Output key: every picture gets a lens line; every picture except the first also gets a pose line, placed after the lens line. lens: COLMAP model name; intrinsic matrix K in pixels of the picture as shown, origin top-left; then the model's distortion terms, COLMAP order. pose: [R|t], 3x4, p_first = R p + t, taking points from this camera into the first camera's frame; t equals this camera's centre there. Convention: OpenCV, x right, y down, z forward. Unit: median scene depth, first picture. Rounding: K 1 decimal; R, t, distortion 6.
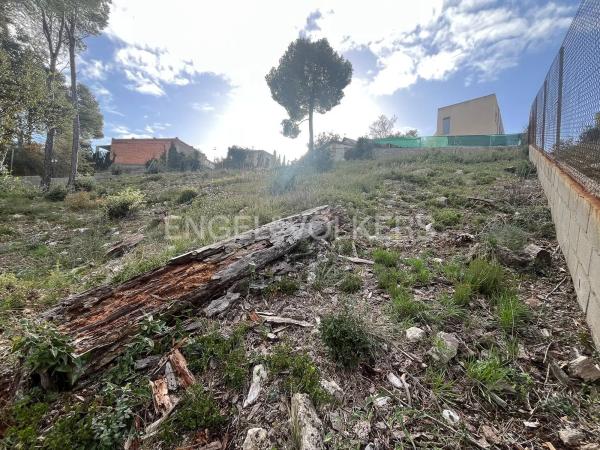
lens RADIAL K [[245.5, 0, 299.5], [0, 245.5, 224.5], [0, 0, 1]] dist [-0.000054, 0.000120]
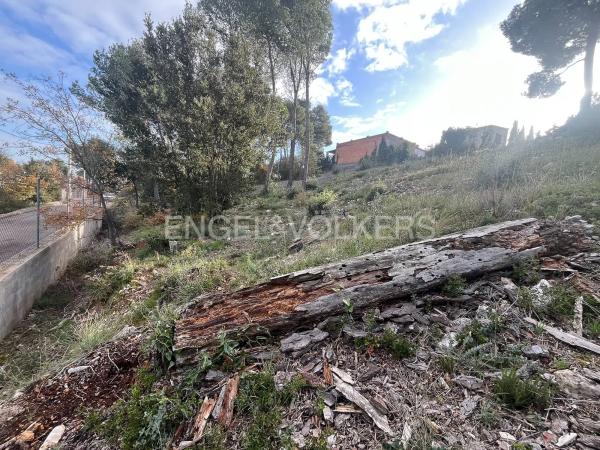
lens RADIAL K [[245.5, 0, 300.3], [0, 245.5, 225.8], [0, 0, 1]] dist [-0.000054, 0.000120]
pose [[0.689004, 0.067854, -0.721574, 0.218399], [-0.036873, 0.997600, 0.058602, -0.107340], [0.723819, -0.013770, 0.689853, 0.282781]]
